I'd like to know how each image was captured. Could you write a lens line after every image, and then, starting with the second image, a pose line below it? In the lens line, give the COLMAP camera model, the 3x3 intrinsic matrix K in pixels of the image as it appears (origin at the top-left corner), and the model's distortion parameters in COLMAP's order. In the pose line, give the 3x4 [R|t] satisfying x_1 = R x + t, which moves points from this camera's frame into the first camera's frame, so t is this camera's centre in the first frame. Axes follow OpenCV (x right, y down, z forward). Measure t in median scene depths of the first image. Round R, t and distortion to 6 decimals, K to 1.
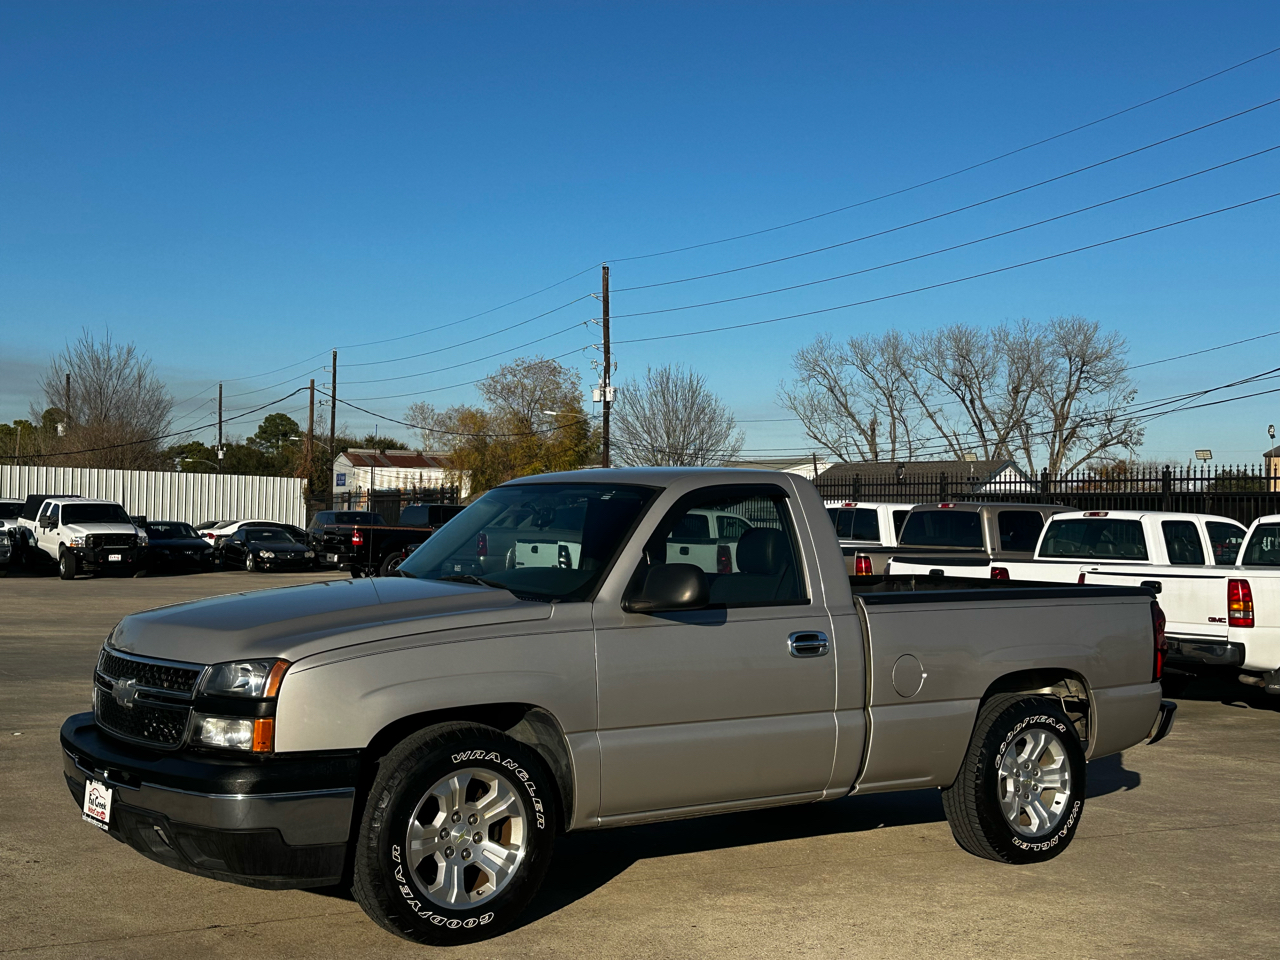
lens RADIAL K [[1596.8, 0, 640.0], [0, 1596.8, 480.0], [0, 0, 1]] dist [0.156822, -0.004512]
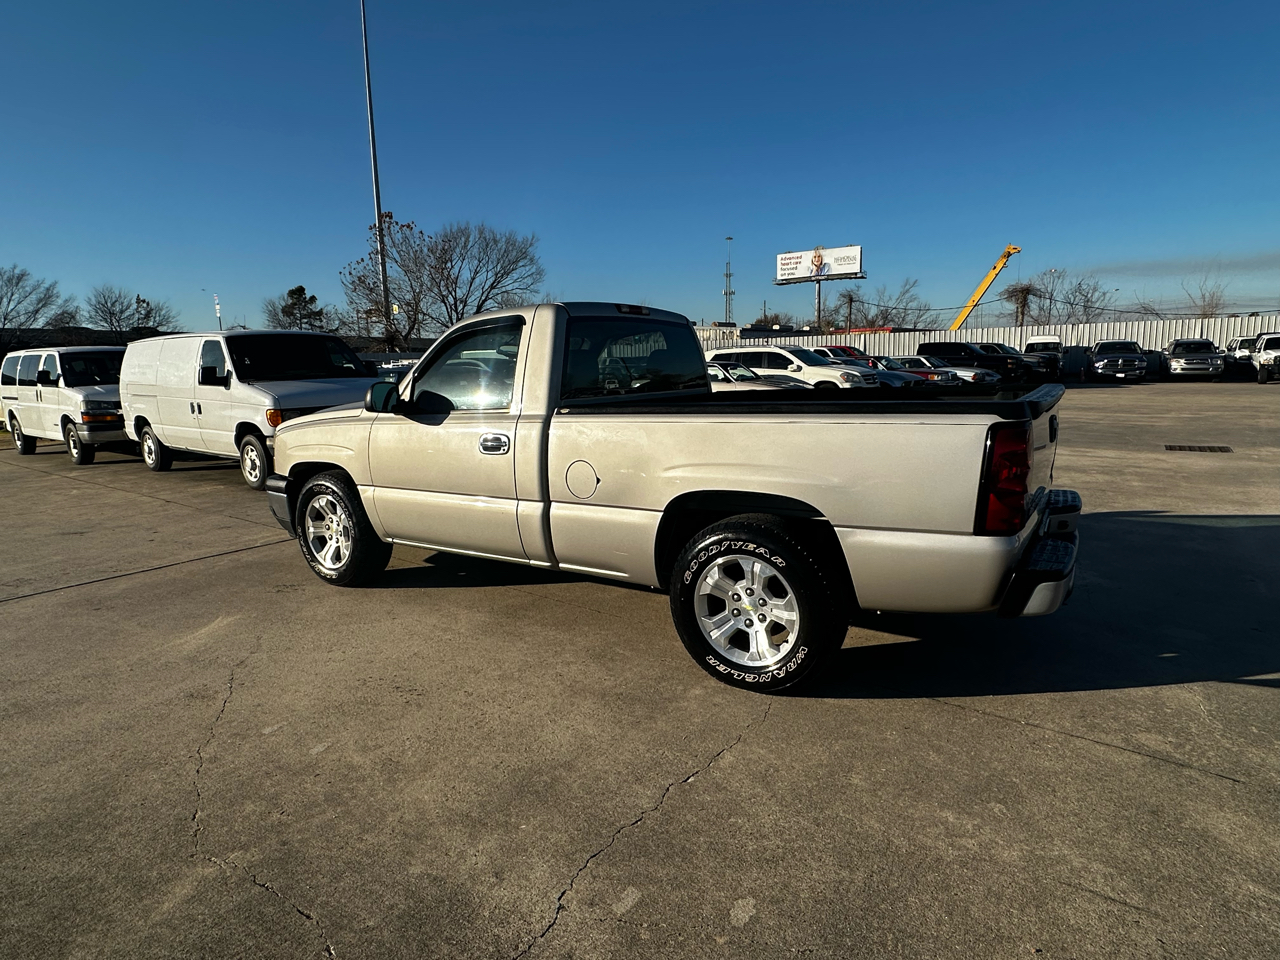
lens RADIAL K [[707.2, 0, 634.9], [0, 707.2, 478.5], [0, 0, 1]] dist [-0.000408, 0.000879]
pose [[0.356801, 0.118836, -0.926591, 0.102317], [0.061742, 0.986708, 0.150320, 0.008143], [0.932138, -0.110844, 0.344721, 0.140905]]
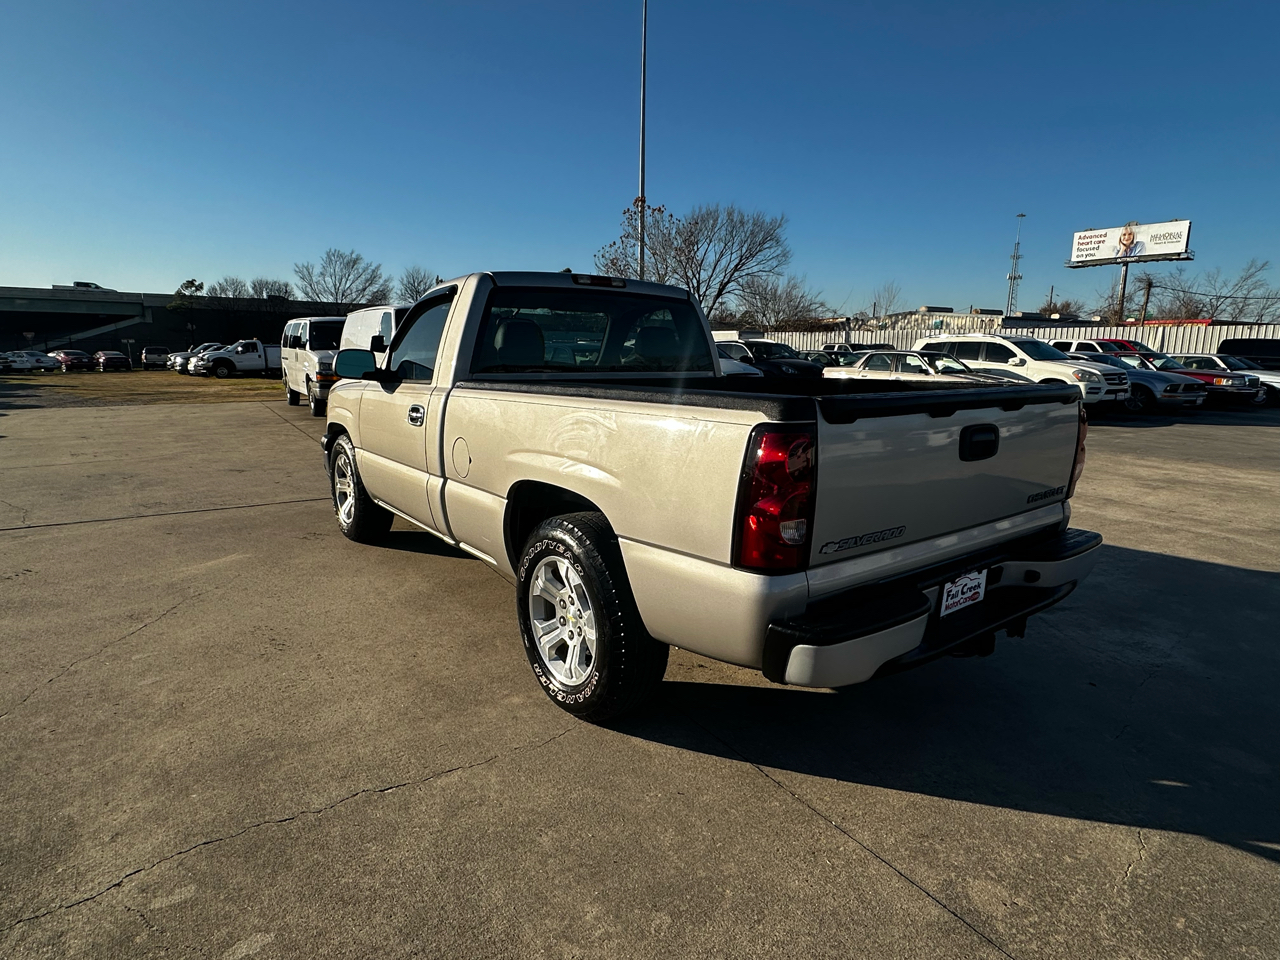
lens RADIAL K [[707.3, 0, 640.0], [0, 707.3, 480.0], [0, 0, 1]] dist [-0.000466, 0.000569]
pose [[0.024070, 0.160358, -0.986765, 0.102152], [0.018543, 0.986810, 0.160817, 0.010331], [0.999538, -0.022168, 0.020779, 0.179966]]
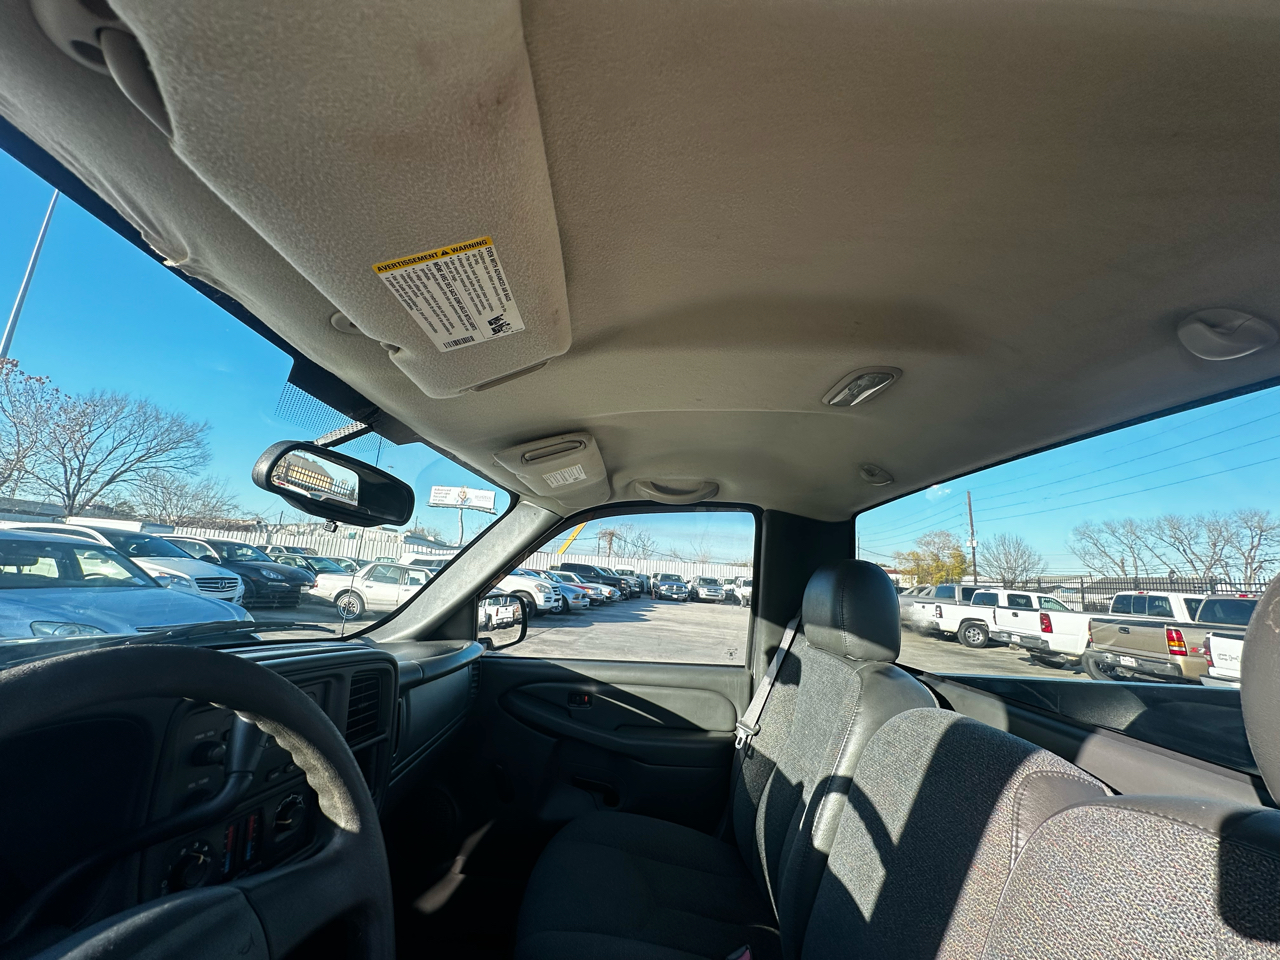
lens RADIAL K [[511.9, 0, 637.6], [0, 511.9, 479.5], [0, 0, 1]] dist [-0.000998, 0.000245]
pose [[0.823312, -0.071723, -0.563039, 0.007044], [-0.034315, 0.983879, -0.175510, 0.006047], [0.566551, 0.163820, 0.807578, 0.155699]]
